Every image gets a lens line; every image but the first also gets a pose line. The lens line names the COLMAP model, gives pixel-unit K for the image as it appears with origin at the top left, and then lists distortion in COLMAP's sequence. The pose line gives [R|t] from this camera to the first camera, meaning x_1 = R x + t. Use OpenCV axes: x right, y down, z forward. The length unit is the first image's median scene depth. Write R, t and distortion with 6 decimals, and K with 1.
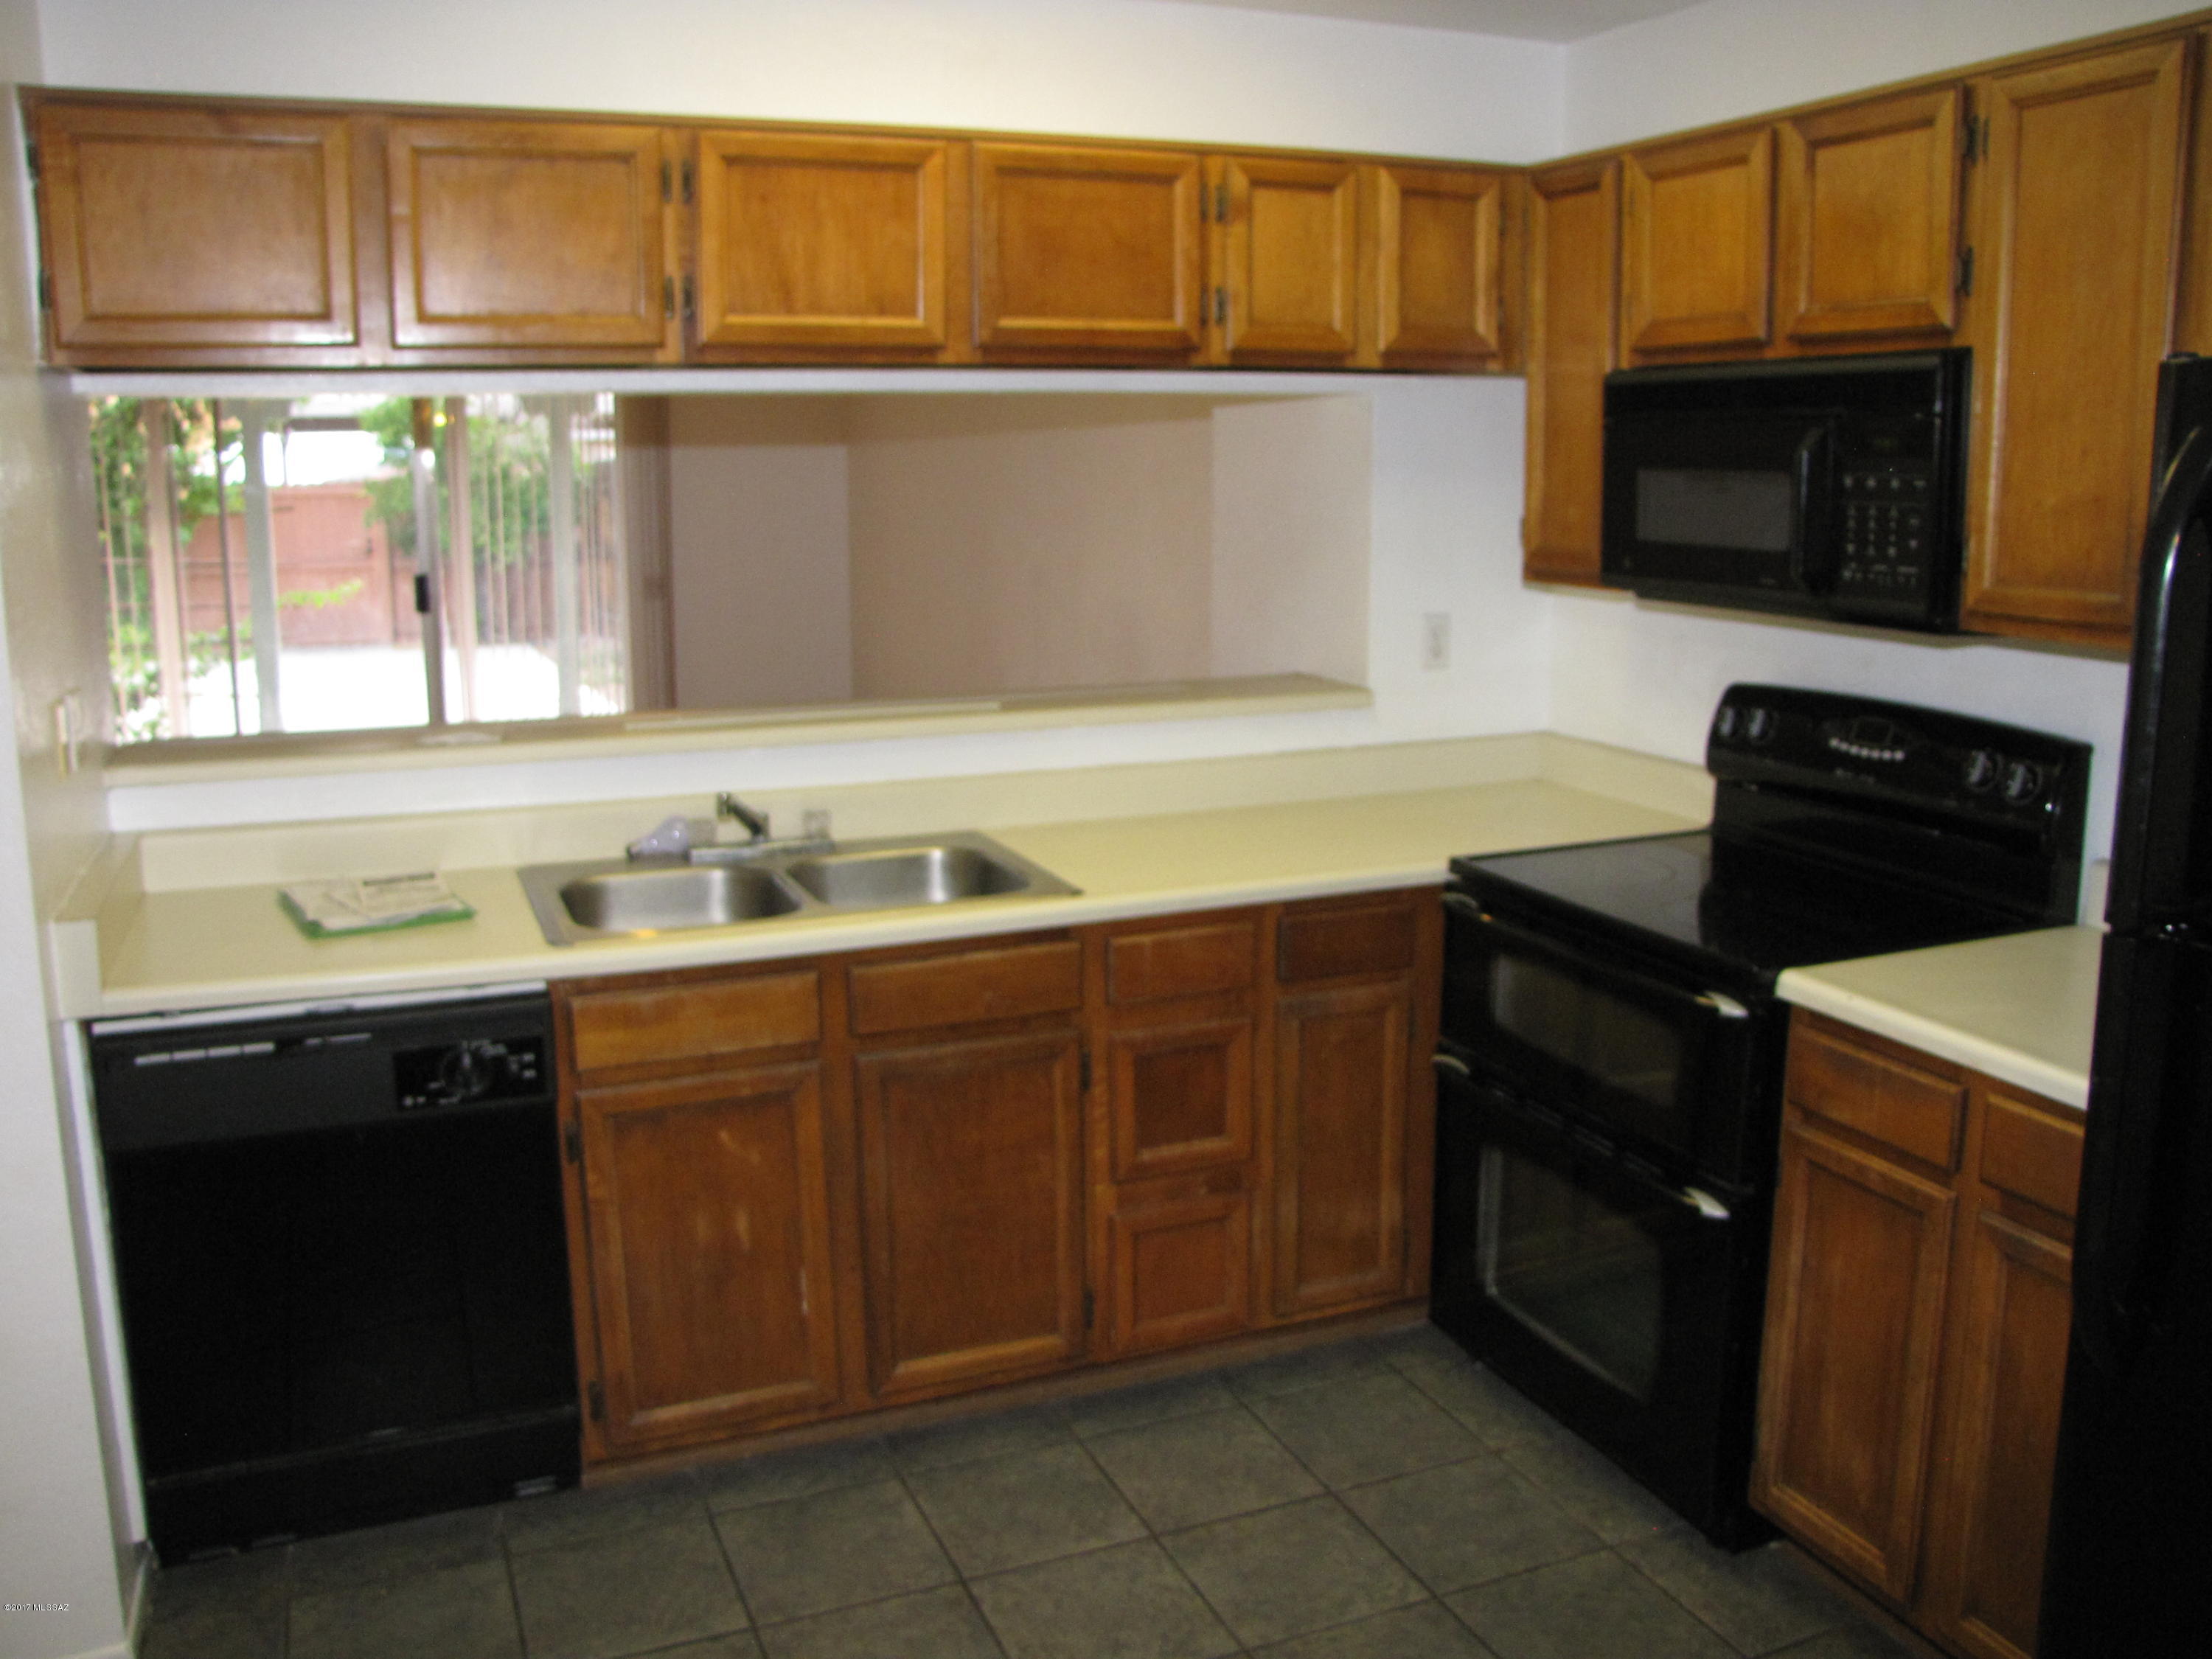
lens RADIAL K [[2015.5, 0, 1109.2], [0, 2015.5, 802.6], [0, 0, 1]] dist [0.000806, -0.000180]
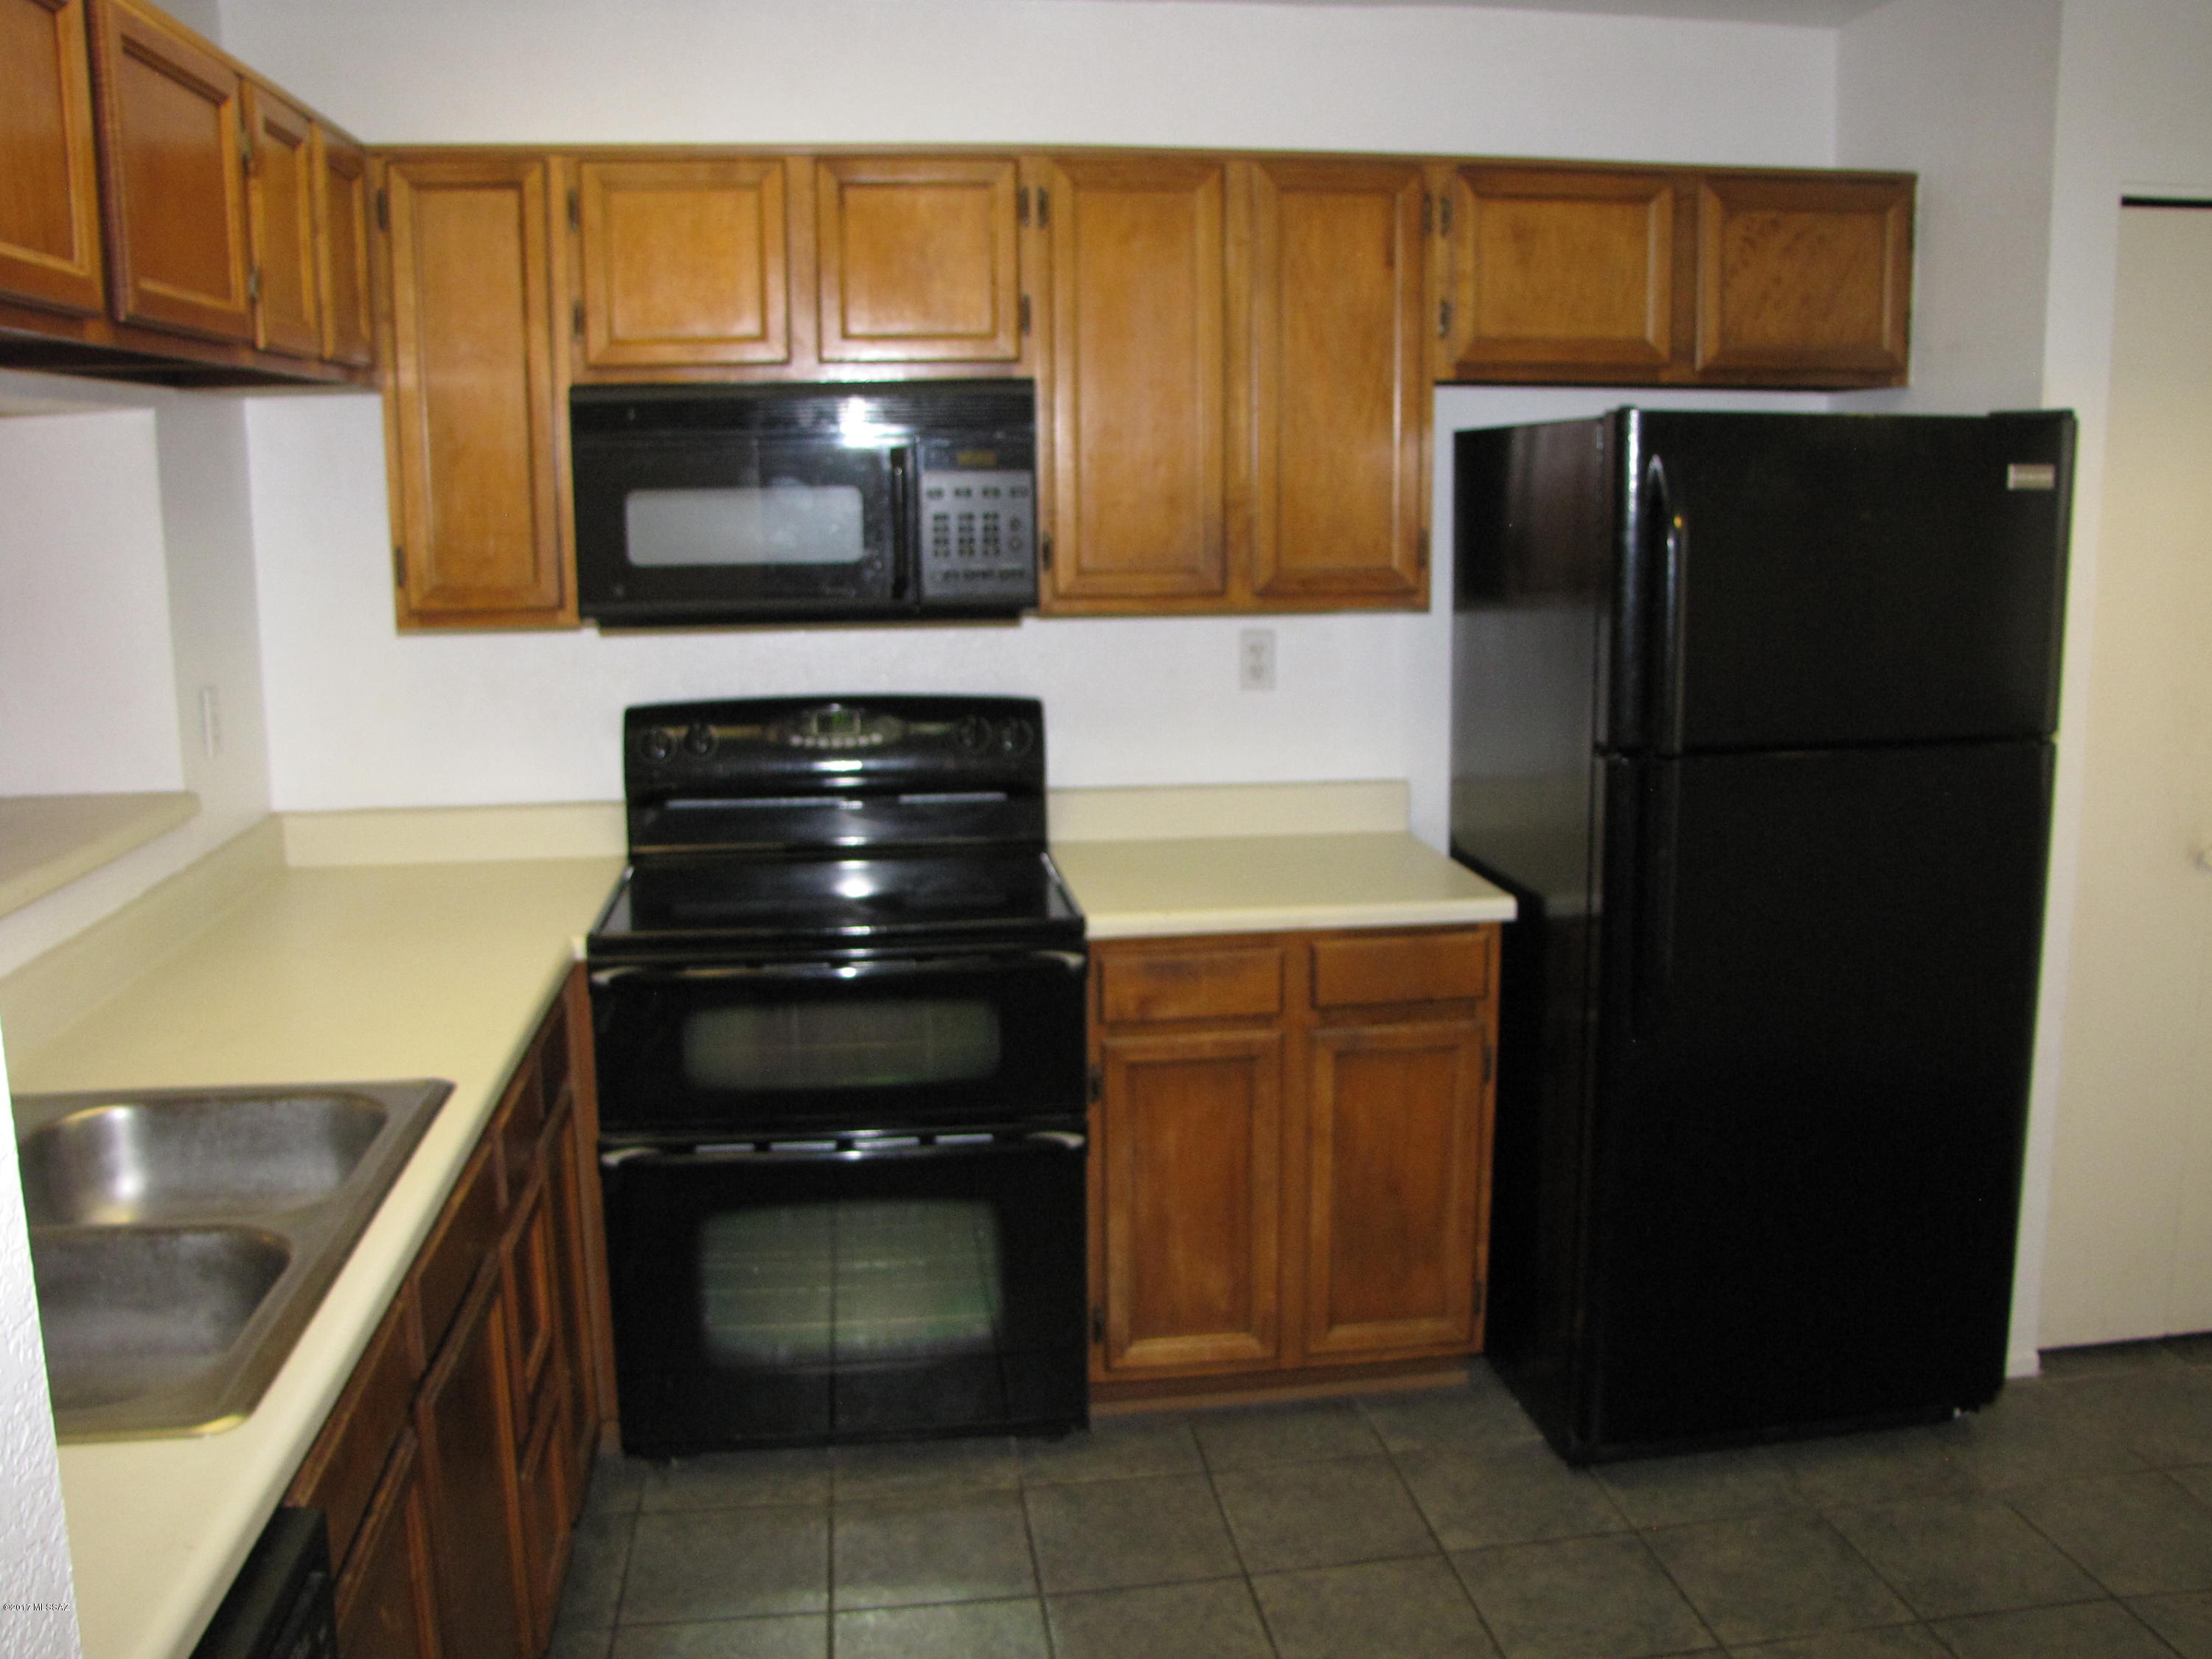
lens RADIAL K [[1995.4, 0, 1106.0], [0, 1995.4, 829.5], [0, 0, 1]] dist [-0.020885, -0.003066]
pose [[0.268675, -0.178996, 0.946454, -0.730567], [0.184415, 0.973965, 0.131848, -0.111730], [-0.945413, 0.139116, 0.294689, 0.642578]]
